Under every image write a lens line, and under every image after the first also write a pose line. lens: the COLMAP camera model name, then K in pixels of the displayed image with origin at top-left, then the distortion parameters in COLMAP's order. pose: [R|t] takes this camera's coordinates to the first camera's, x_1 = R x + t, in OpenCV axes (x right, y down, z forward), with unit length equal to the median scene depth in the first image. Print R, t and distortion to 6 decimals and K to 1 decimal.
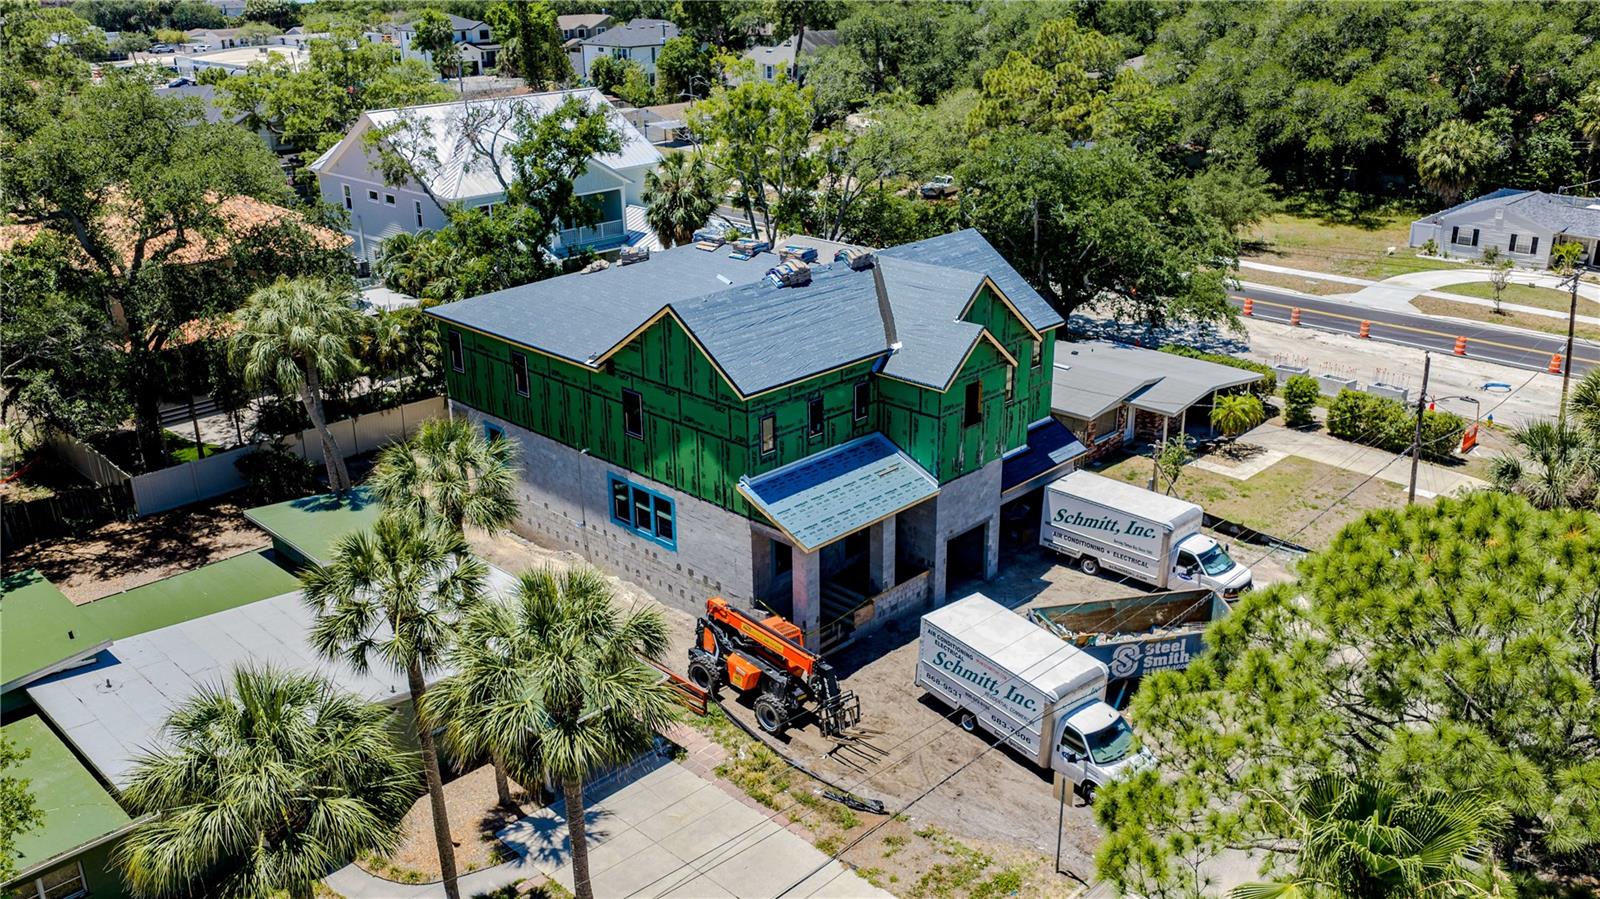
lens RADIAL K [[1338.6, 0, 790.8], [0, 1338.6, 447.7], [0, 0, 1]] dist [0.014092, -0.009667]
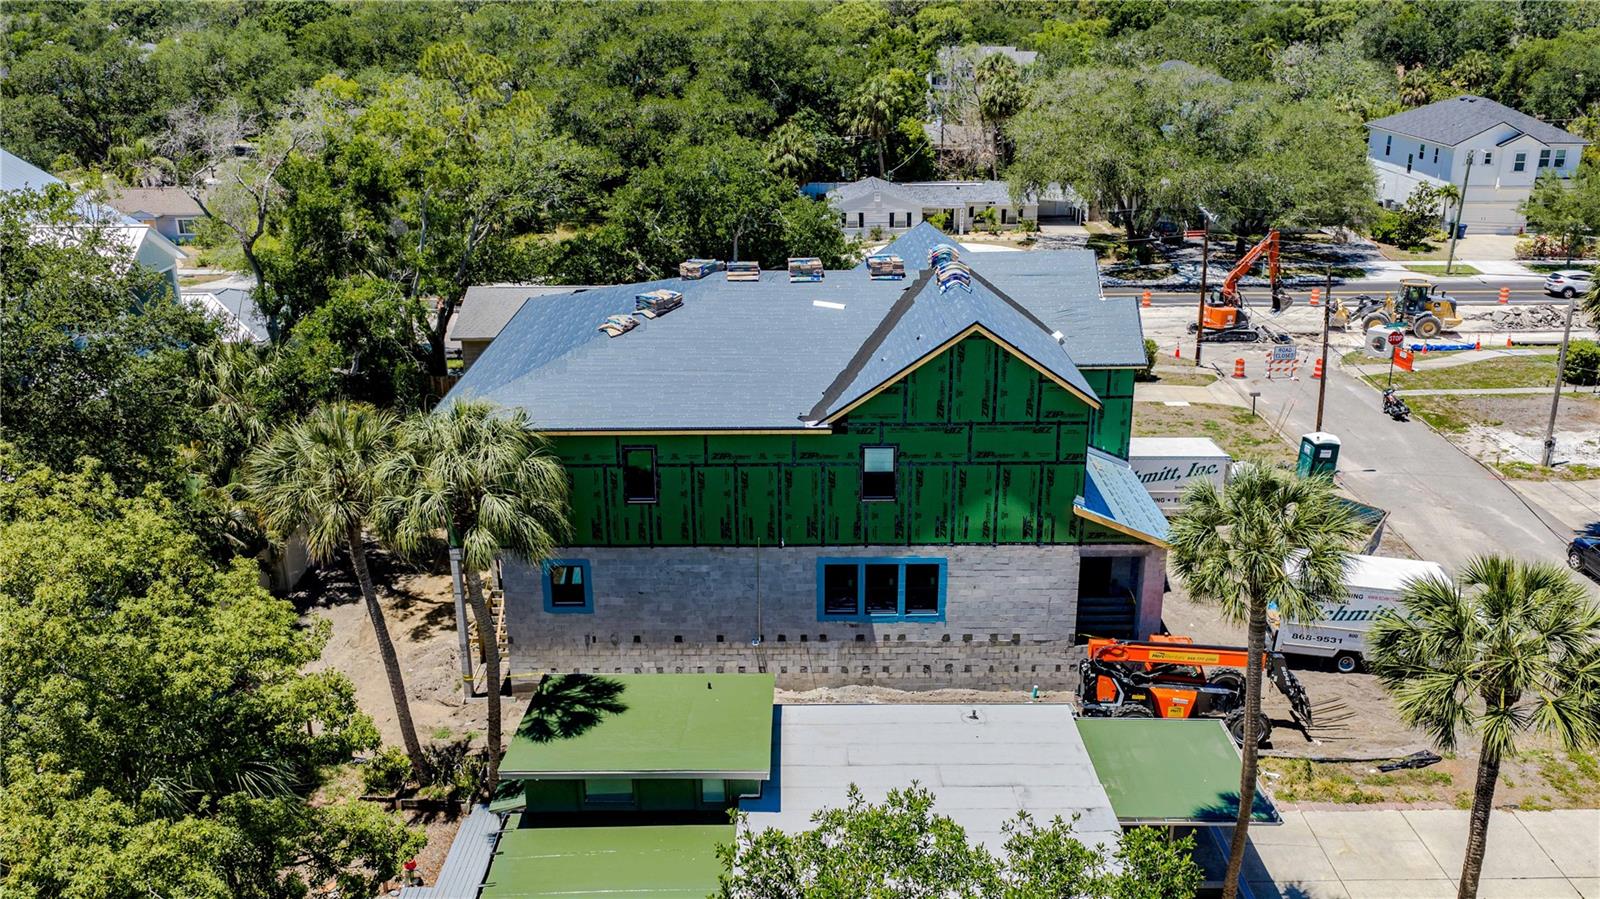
lens RADIAL K [[1338.6, 0, 799.4], [0, 1338.6, 447.5], [0, 0, 1]] dist [0.014092, -0.009667]
pose [[0.711638, -0.222803, 0.666281, -0.692927], [0.247746, 0.967041, 0.058765, -0.100230], [-0.657414, 0.123249, 0.743382, 0.427131]]
